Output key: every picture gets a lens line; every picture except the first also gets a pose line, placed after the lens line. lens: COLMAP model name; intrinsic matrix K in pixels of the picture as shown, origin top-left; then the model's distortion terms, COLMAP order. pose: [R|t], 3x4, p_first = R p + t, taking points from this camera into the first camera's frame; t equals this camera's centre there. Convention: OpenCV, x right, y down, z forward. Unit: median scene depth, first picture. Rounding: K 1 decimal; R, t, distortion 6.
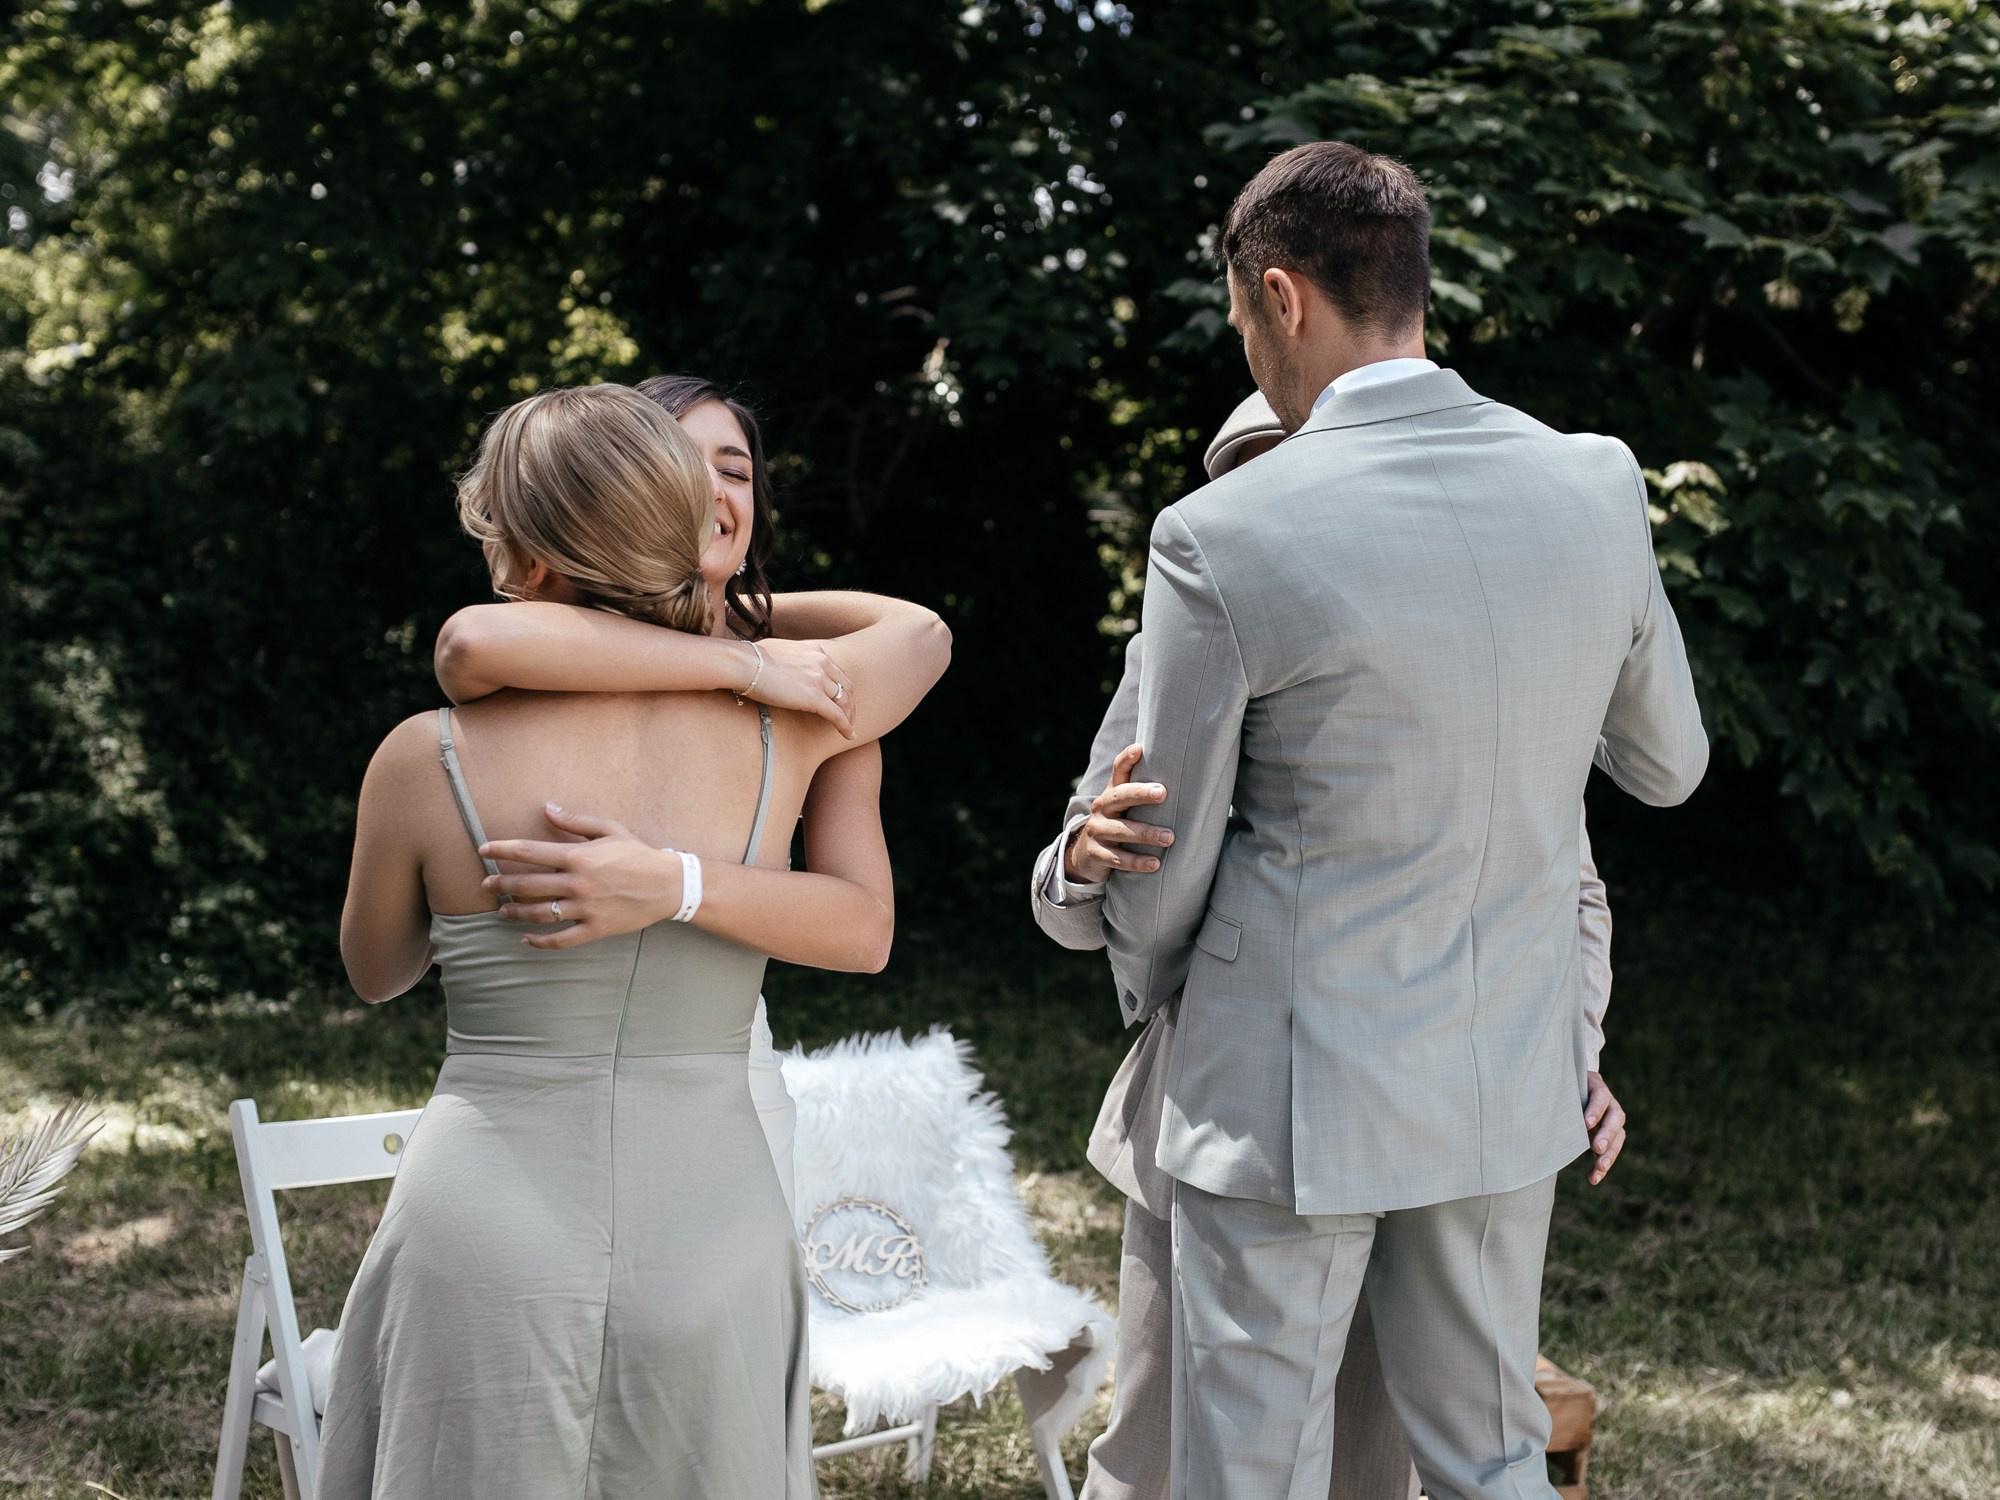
lens RADIAL K [[2877.0, 0, 1000.0], [0, 2877.0, 750.0], [0, 0, 1]] dist [-0.009833, 0.024817]
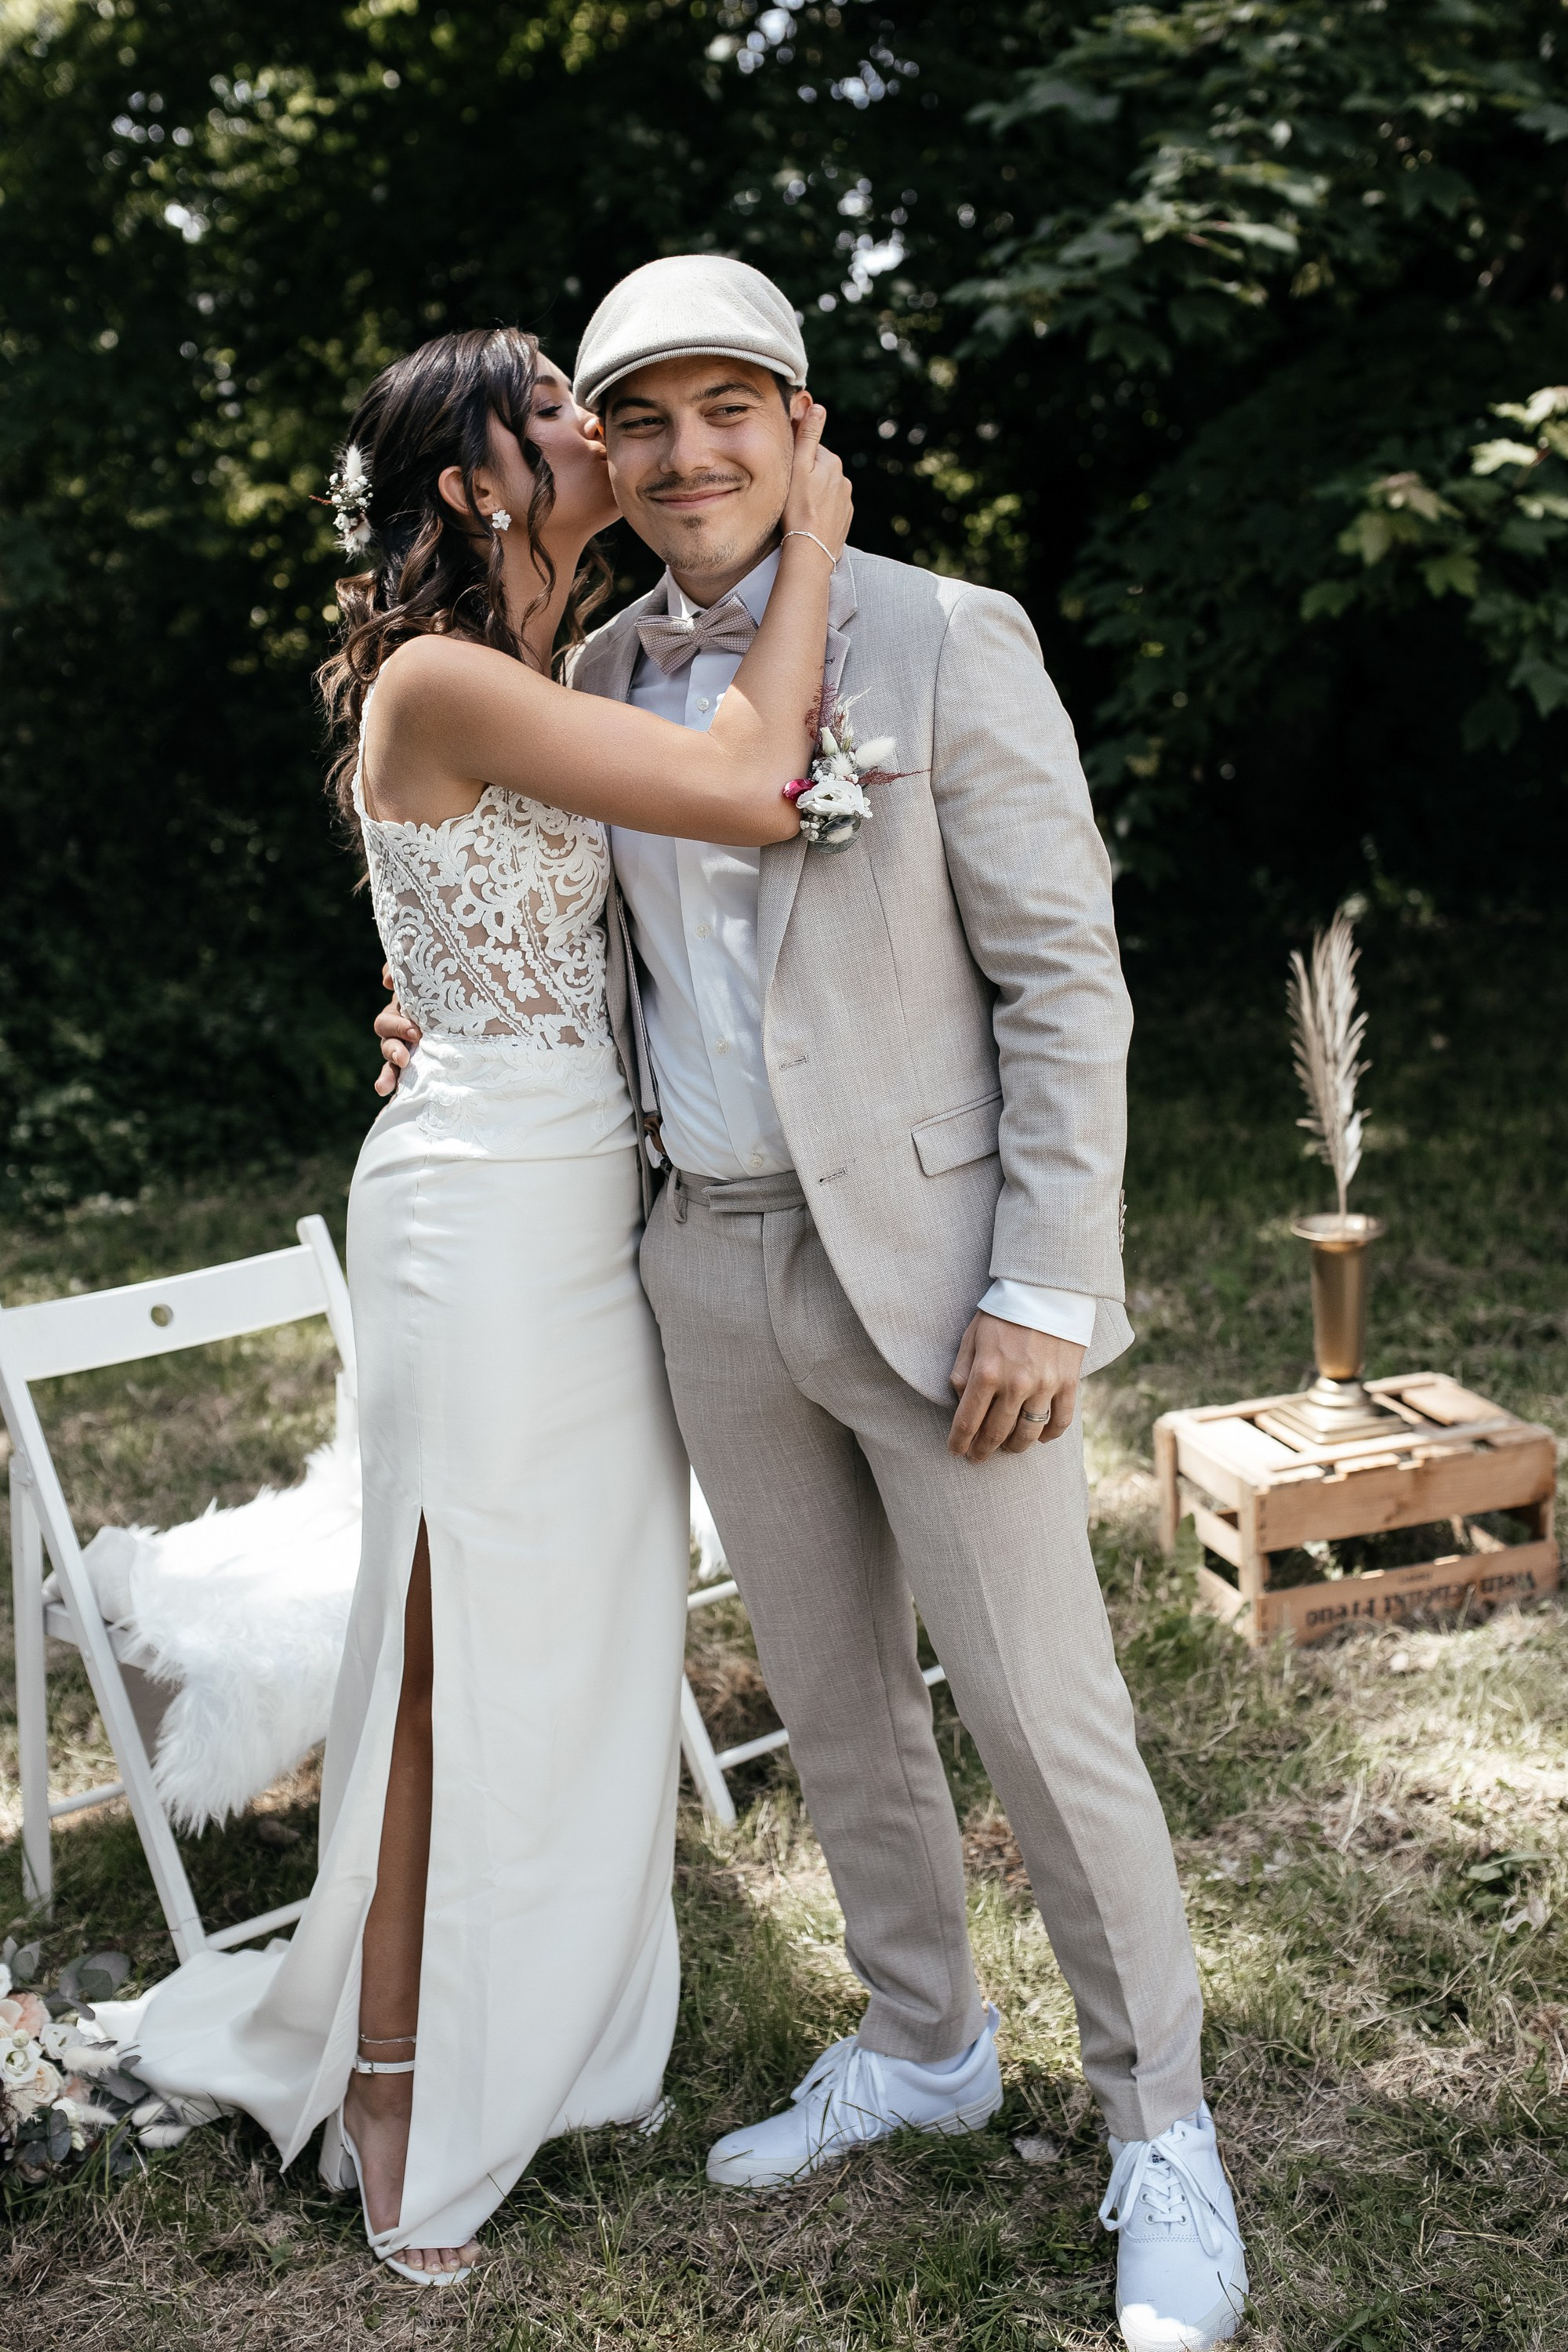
lens RADIAL K [[2643.6, 0, 784.0], [0, 2643.6, 1176.0], [0, 0, 1]] dist [-0.002759, -0.025884]
pose [[0.988538, -0.124276, -0.085725, 0.045045], [0.131105, 0.988195, 0.079255, 0.041920], [0.074864, -0.089585, 0.993162, 0.155688]]
